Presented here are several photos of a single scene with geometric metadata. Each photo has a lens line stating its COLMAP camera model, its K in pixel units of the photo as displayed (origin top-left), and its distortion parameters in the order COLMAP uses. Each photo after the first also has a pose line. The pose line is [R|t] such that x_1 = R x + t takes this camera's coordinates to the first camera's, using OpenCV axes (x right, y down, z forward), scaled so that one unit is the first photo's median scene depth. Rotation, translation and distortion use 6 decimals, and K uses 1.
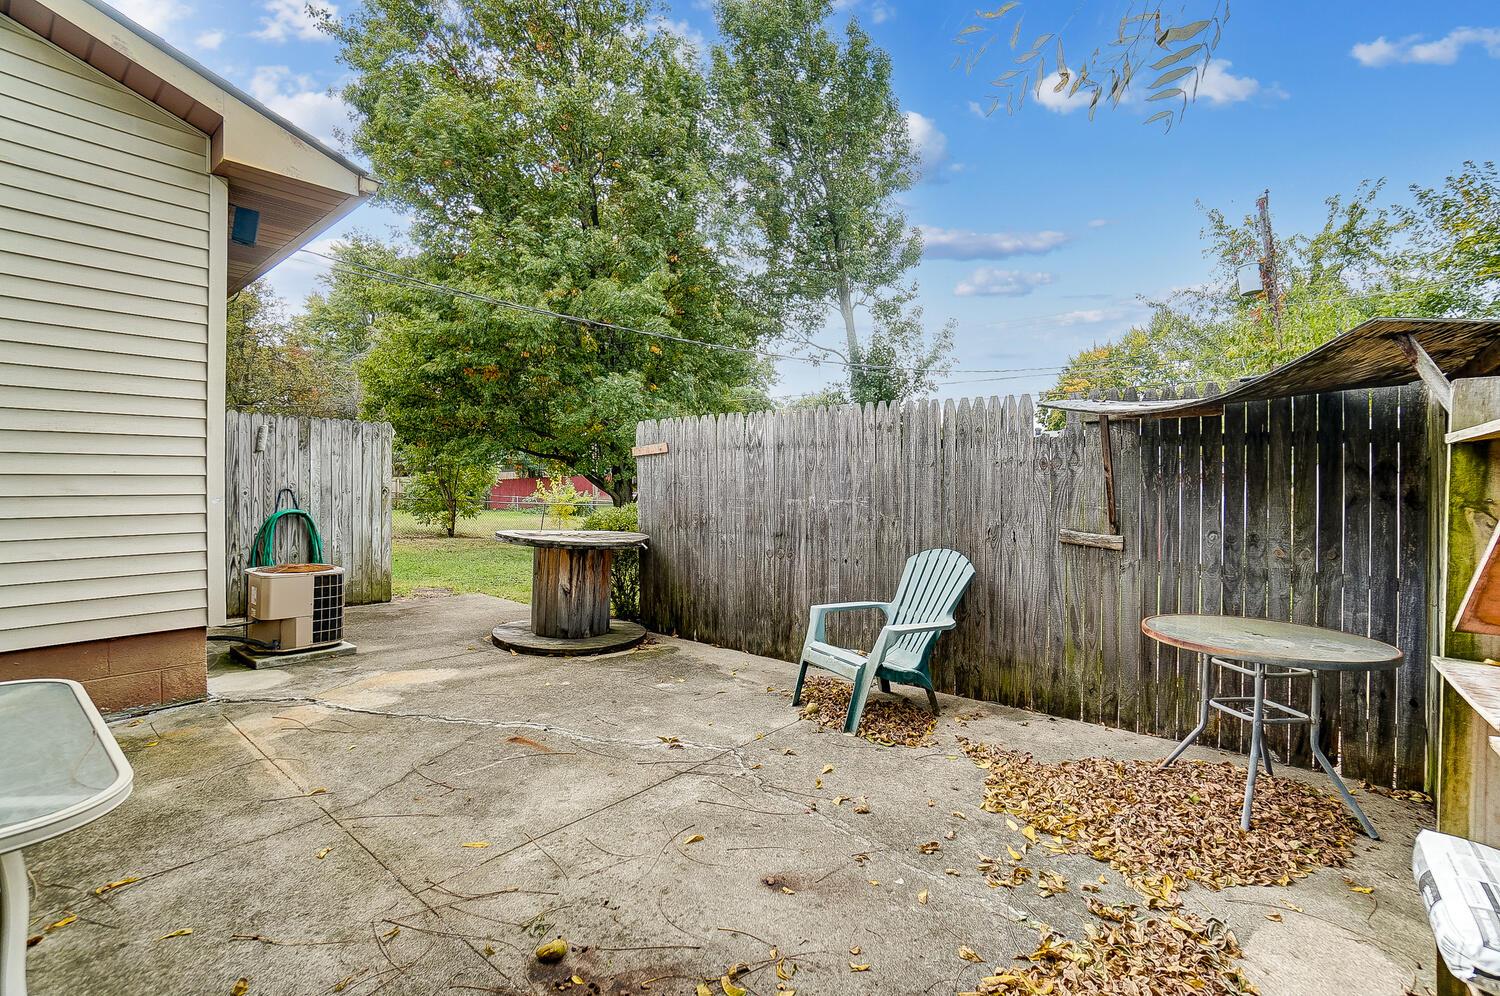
lens RADIAL K [[674.8, 0, 752.9], [0, 674.8, 493.5], [0, 0, 1]] dist [-0.054395, 0.008694]
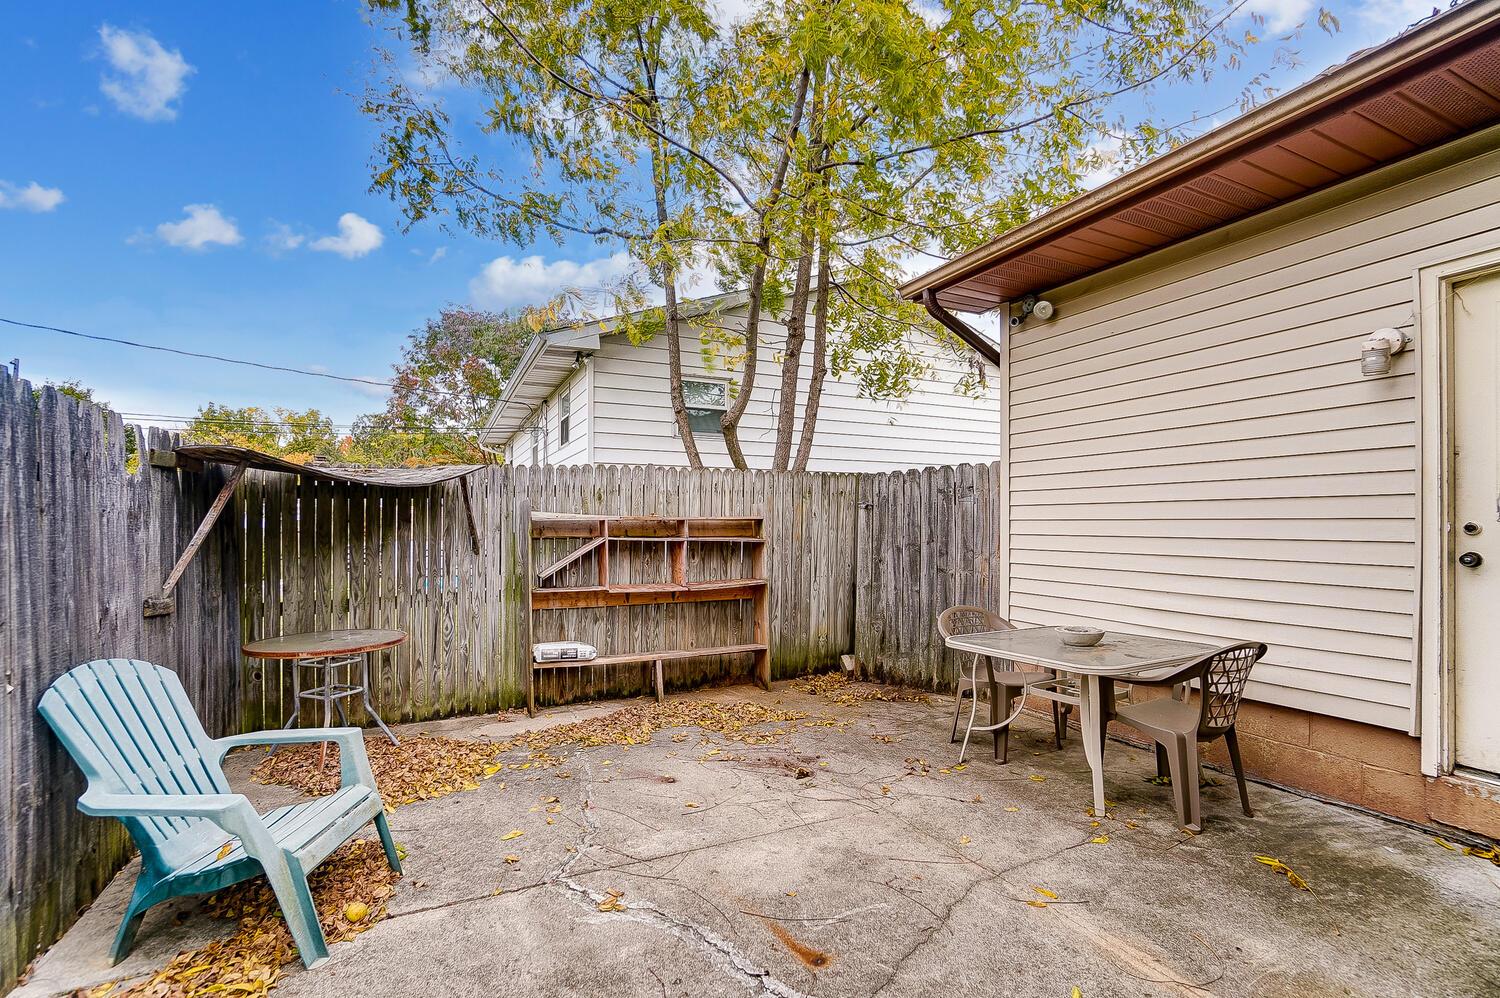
lens RADIAL K [[674.8, 0, 746.1], [0, 674.8, 510.1], [0, 0, 1]] dist [-0.054395, 0.008694]
pose [[-0.899974, 0.002170, 0.435939, -0.760760], [-0.001423, 0.999968, -0.007915, -0.065516], [-0.435942, -0.007744, -0.899941, 2.128141]]
